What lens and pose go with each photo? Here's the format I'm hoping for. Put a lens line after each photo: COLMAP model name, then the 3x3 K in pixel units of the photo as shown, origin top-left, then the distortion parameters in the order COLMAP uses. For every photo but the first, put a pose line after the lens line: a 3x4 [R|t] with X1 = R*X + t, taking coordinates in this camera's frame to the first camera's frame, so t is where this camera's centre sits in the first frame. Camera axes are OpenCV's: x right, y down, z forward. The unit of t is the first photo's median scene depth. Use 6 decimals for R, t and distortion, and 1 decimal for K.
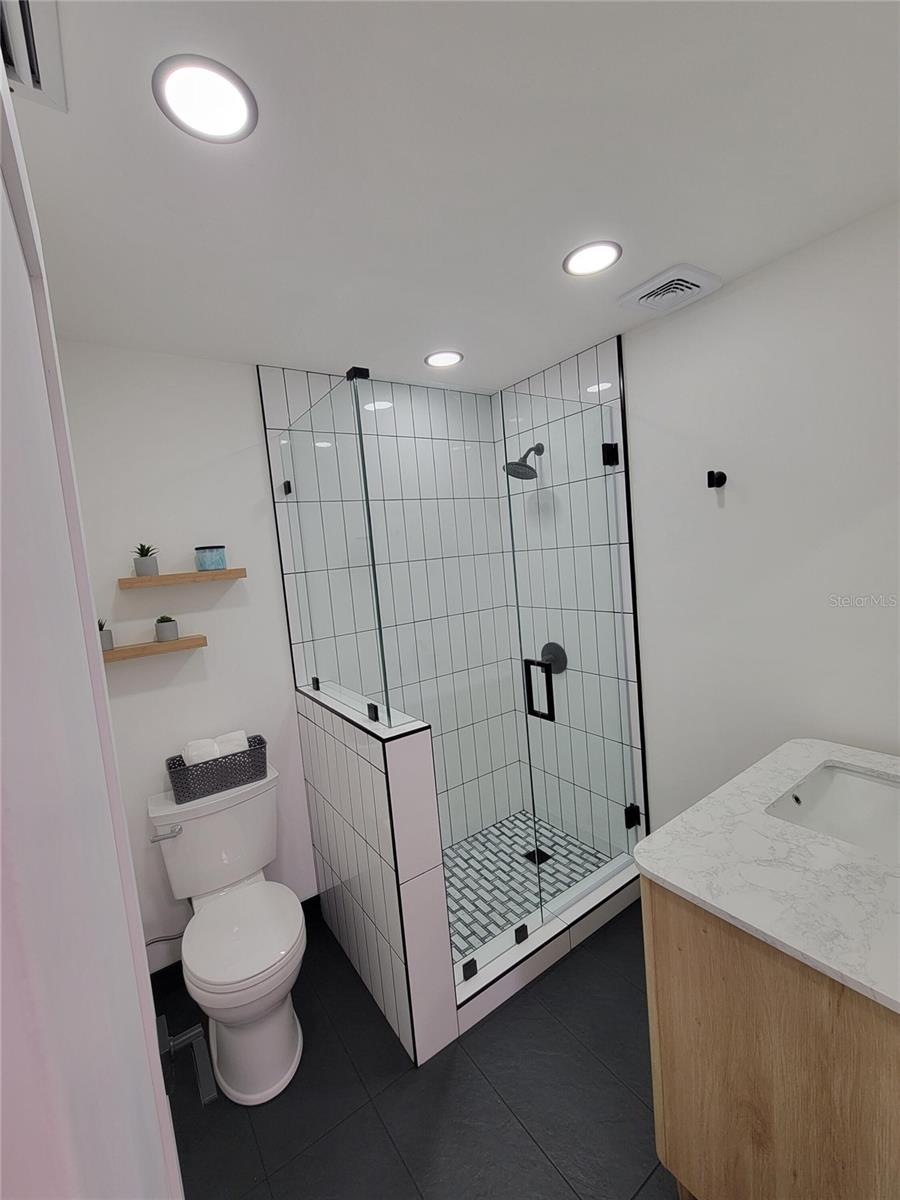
lens RADIAL K [[495.1, 0, 445.4], [0, 495.1, 594.5], [0, 0, 1]] dist [0.009499, -0.005198]
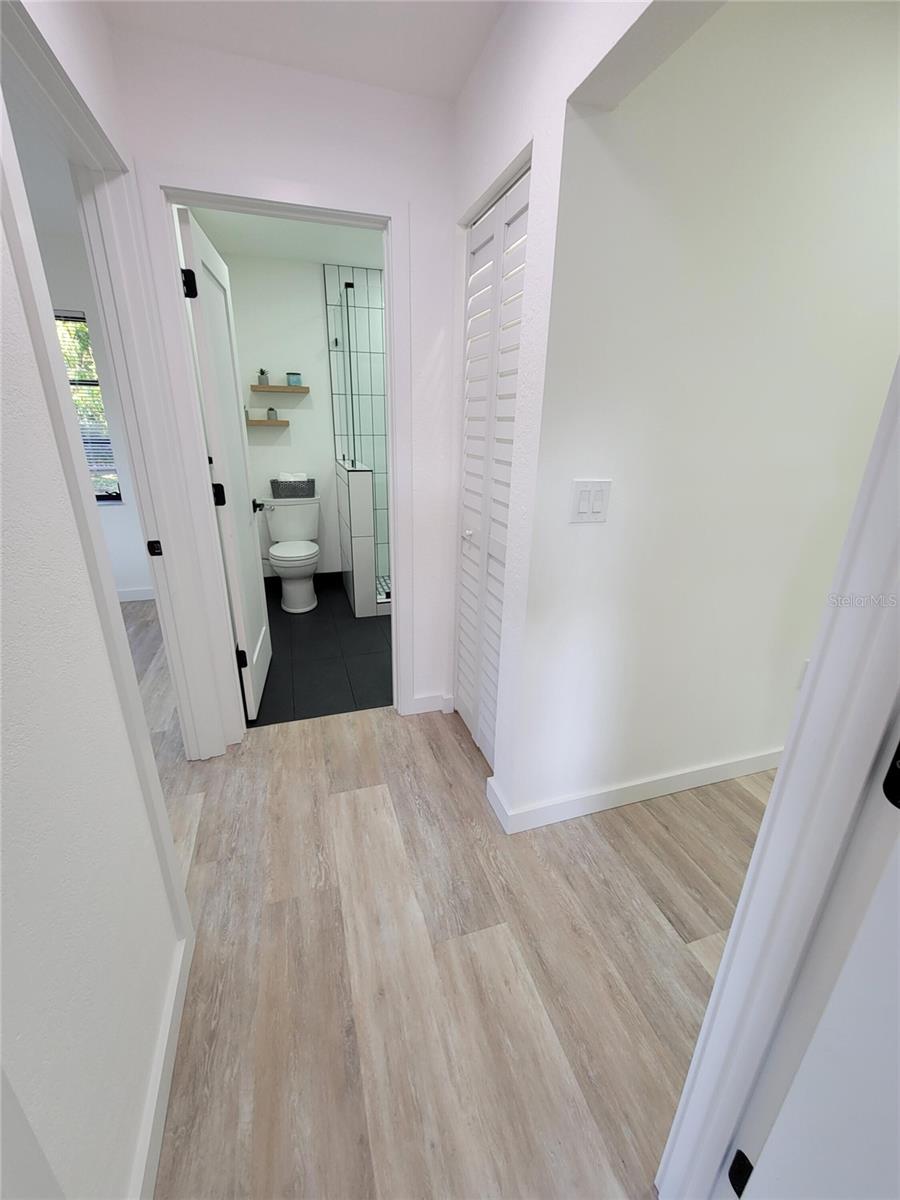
lens RADIAL K [[495.1, 0, 446.1], [0, 495.1, 602.3], [0, 0, 1]] dist [0.009499, -0.005198]
pose [[0.948880, 0.201149, -0.243240, 0.766476], [-0.125678, 0.947685, 0.293423, 0.111313], [0.289537, -0.247854, 0.924520, -0.870923]]
